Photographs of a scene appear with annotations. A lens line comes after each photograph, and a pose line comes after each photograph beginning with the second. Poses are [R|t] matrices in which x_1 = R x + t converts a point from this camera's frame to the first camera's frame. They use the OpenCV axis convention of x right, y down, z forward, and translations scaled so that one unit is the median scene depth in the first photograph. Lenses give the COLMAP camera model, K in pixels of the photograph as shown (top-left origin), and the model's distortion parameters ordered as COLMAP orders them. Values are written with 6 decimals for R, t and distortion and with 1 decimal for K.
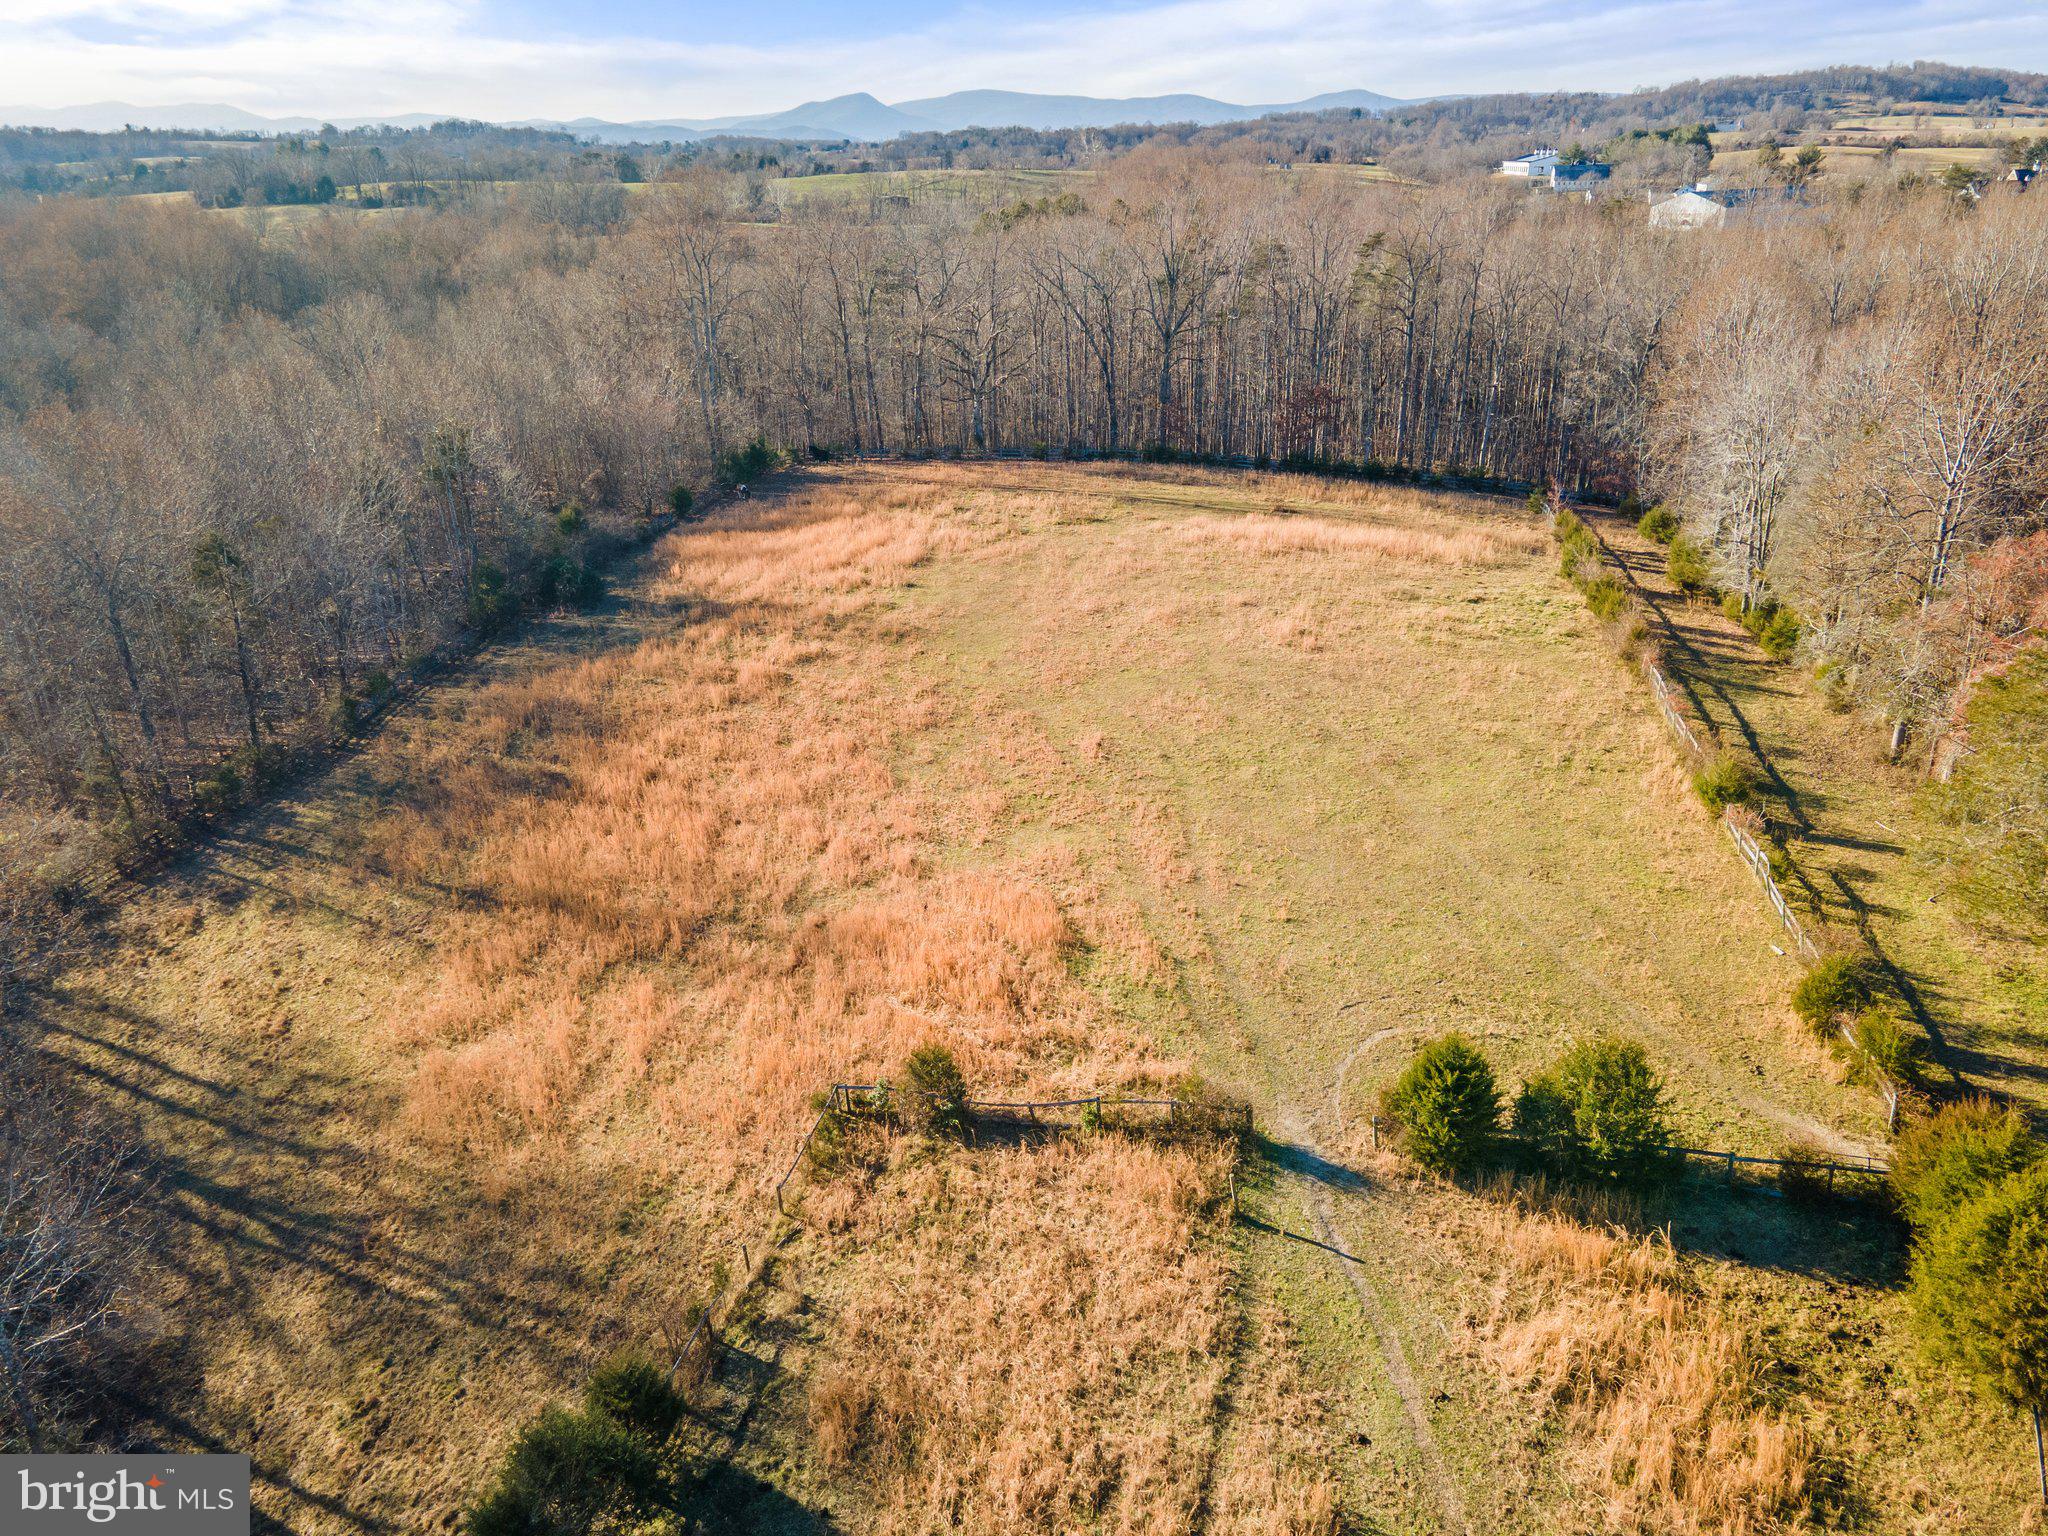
lens RADIAL K [[1628.9, 0, 1024.0], [0, 1628.9, 768.0], [0, 0, 1]] dist [0.038950, 0.010095]
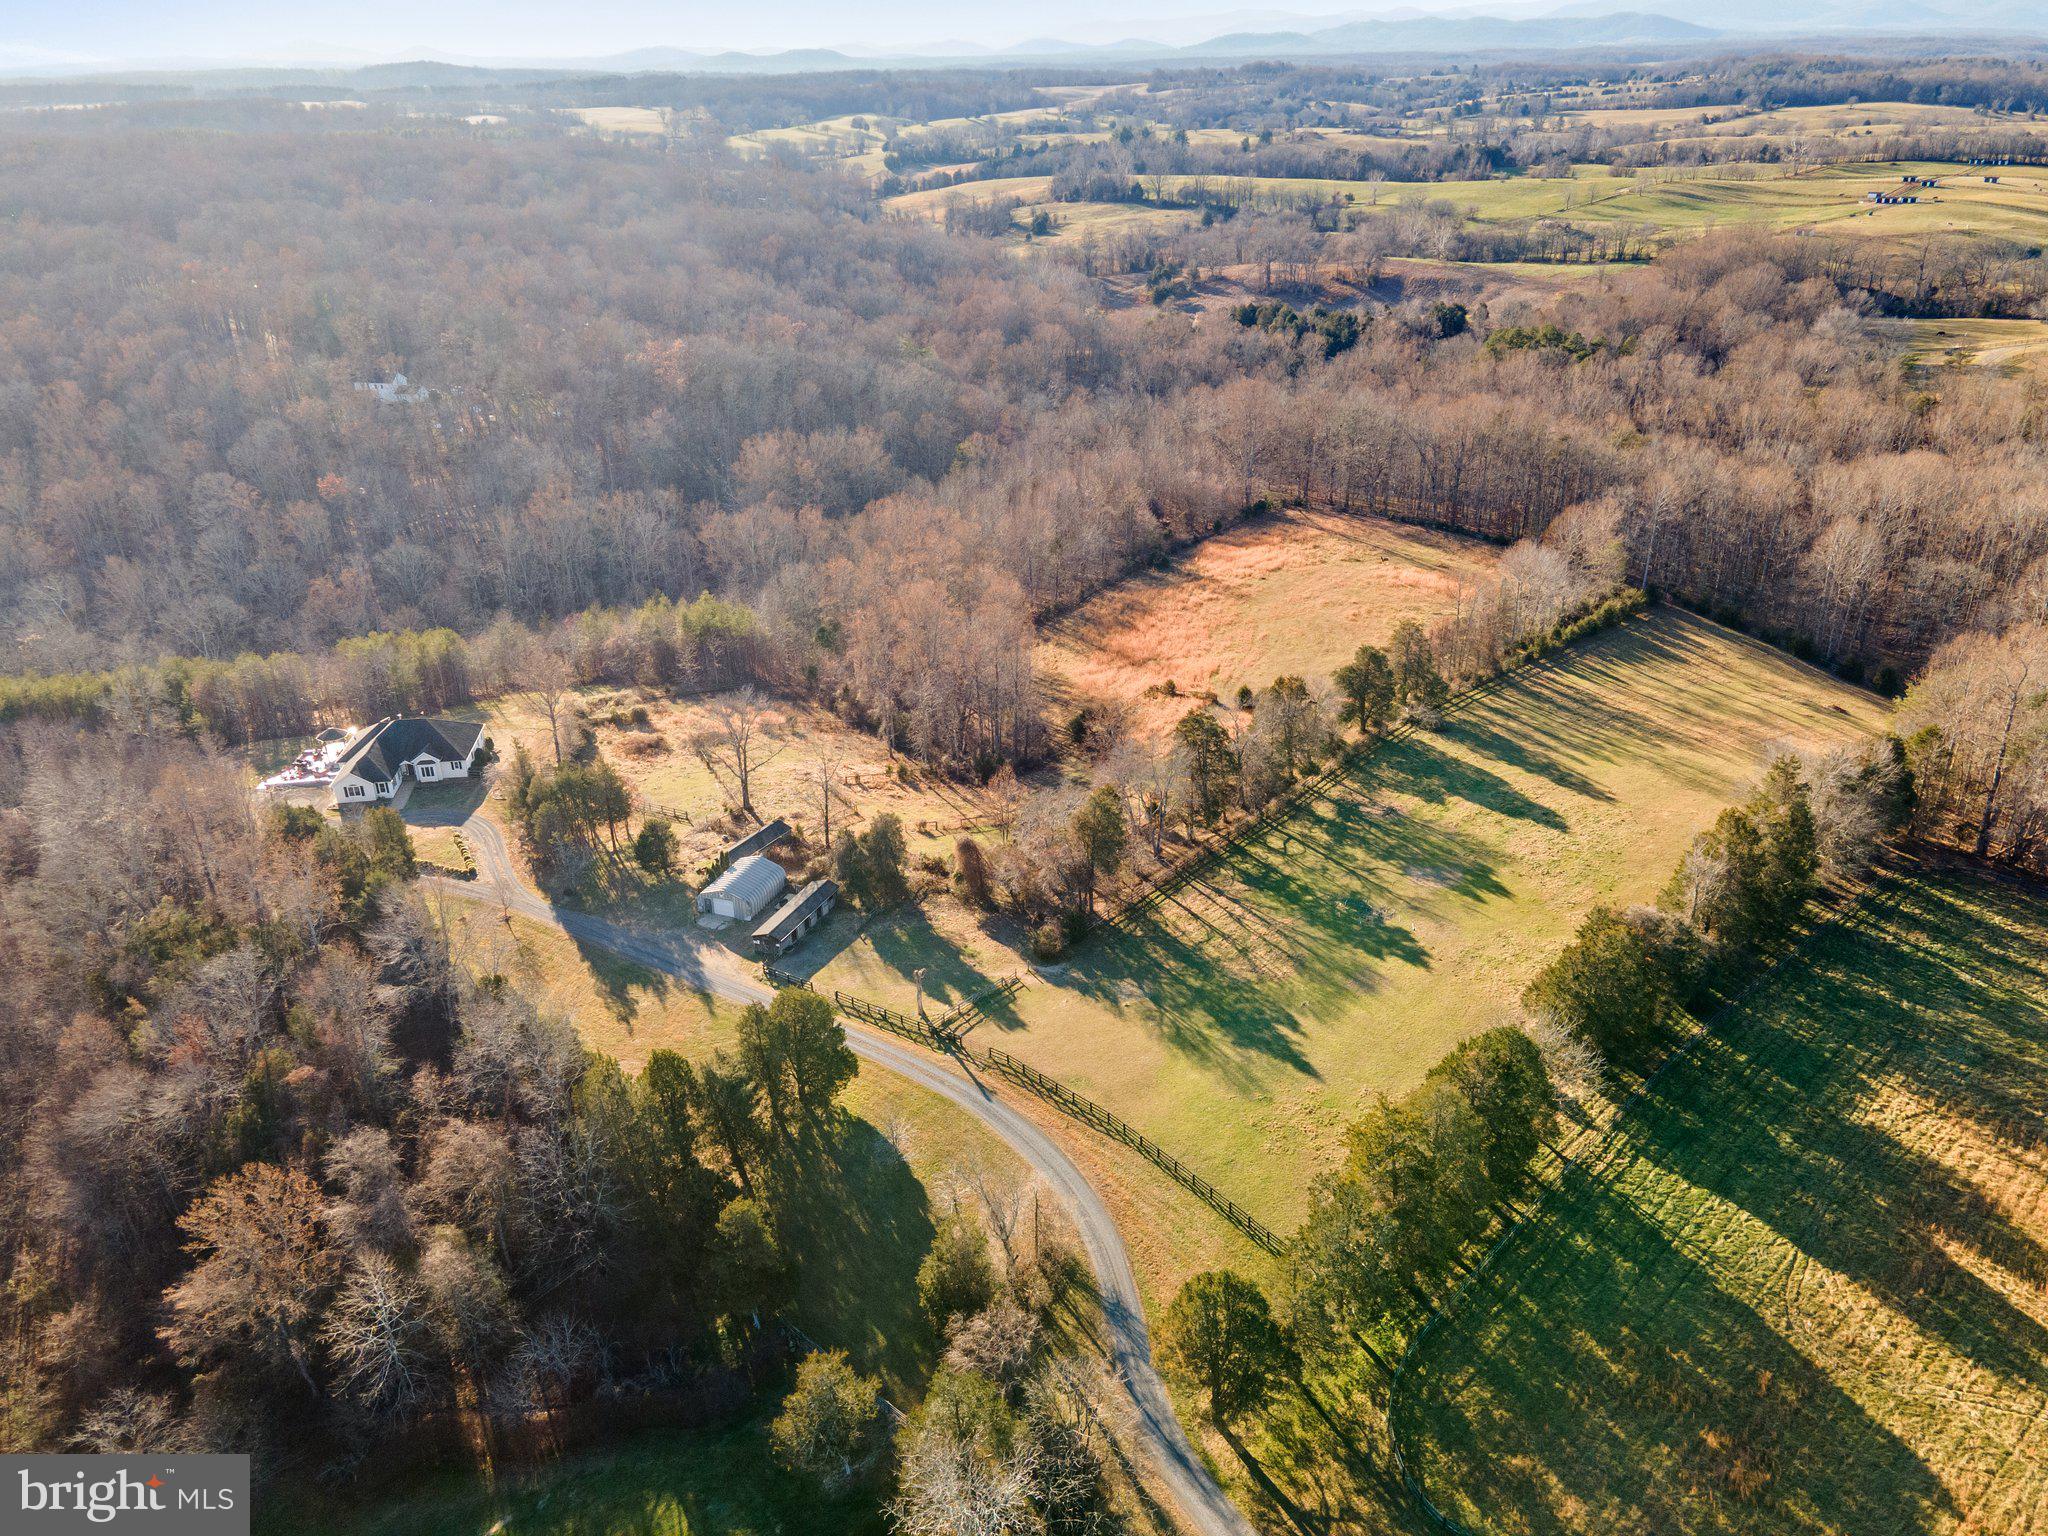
lens RADIAL K [[1628.9, 0, 1024.0], [0, 1628.9, 768.0], [0, 0, 1]] dist [0.038950, 0.010095]
pose [[0.898828, 0.192667, -0.393685, 0.912650], [-0.165712, 0.980915, 0.101715, -0.006598], [0.405769, -0.026186, 0.913601, -2.224351]]
